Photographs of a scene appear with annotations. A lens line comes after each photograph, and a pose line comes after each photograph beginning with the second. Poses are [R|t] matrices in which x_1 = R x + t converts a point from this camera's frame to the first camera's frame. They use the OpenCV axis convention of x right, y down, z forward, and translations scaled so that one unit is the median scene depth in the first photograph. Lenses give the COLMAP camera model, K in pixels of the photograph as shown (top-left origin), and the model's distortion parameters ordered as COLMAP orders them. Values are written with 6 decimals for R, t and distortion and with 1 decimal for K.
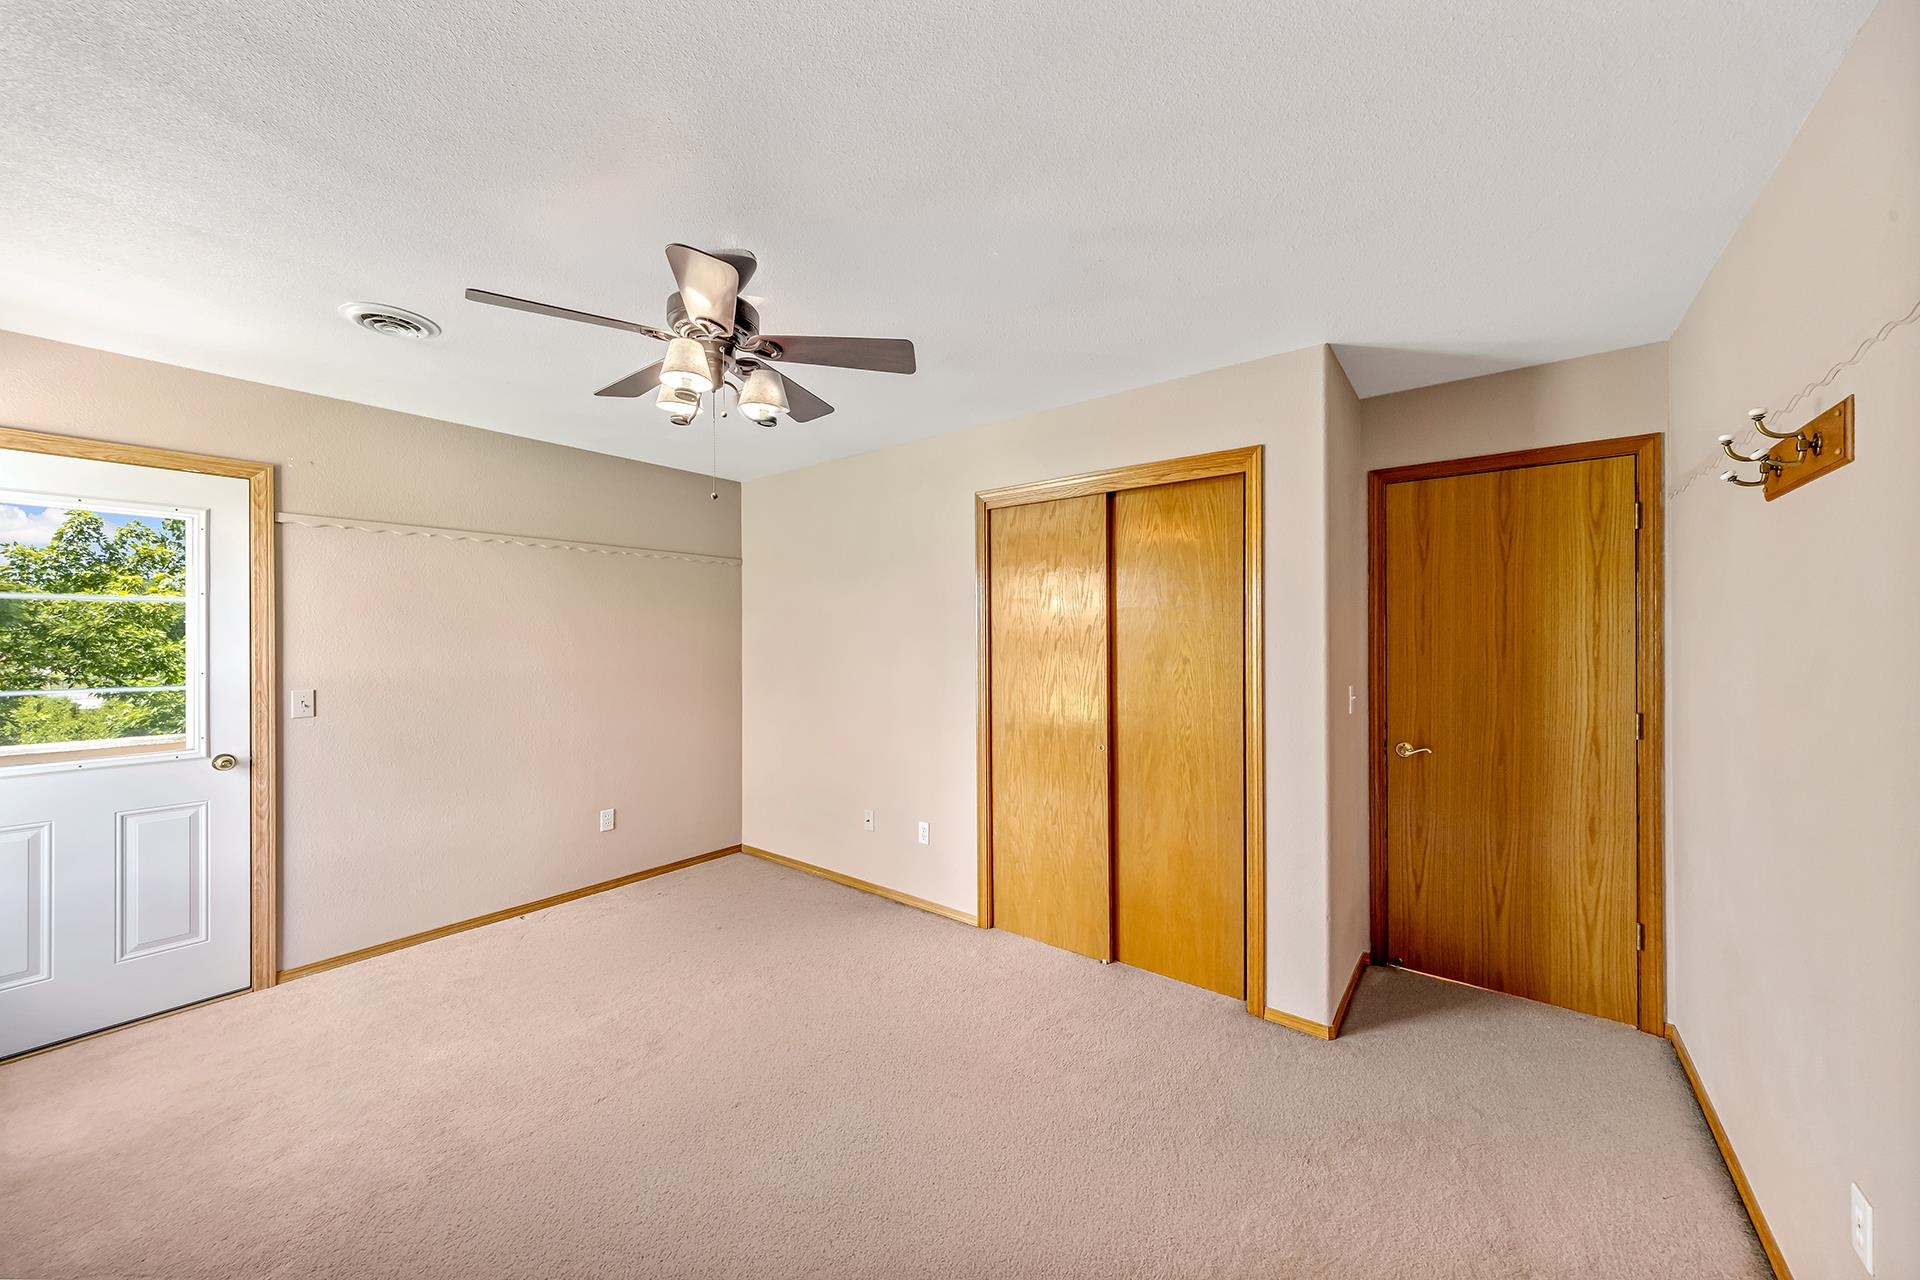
lens RADIAL K [[676.2, 0, 957.3], [0, 676.2, 636.6], [0, 0, 1]] dist [-0.000034, 0.000031]
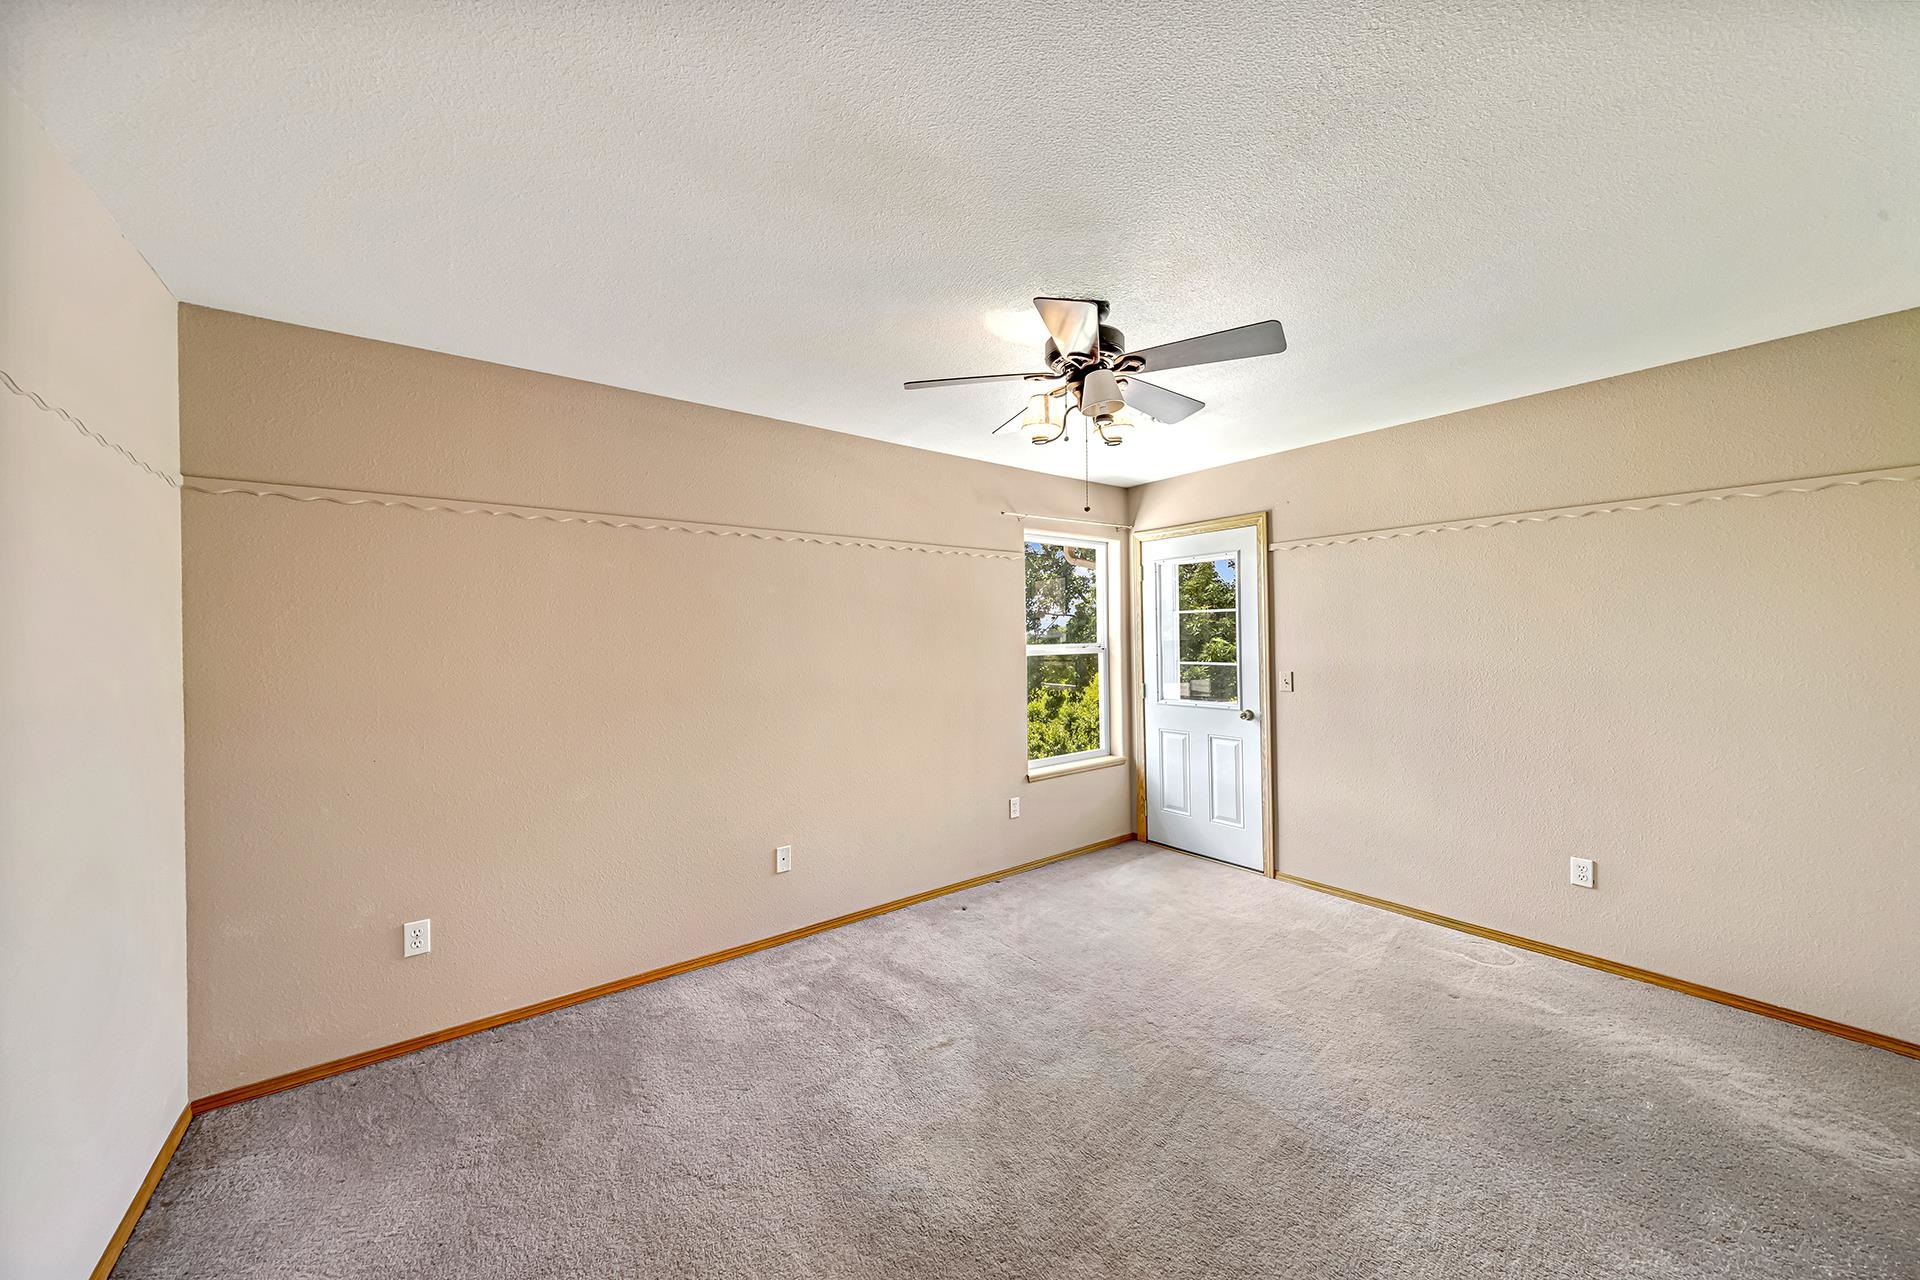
lens RADIAL K [[676.2, 0, 957.5], [0, 676.2, 638.8], [0, 0, 1]] dist [-0.000034, 0.000031]
pose [[-0.245367, 0.004792, -0.969418, 0.513576], [0.011135, 0.999936, 0.002125, 0.003818], [0.969366, -0.010274, -0.245405, 0.701753]]
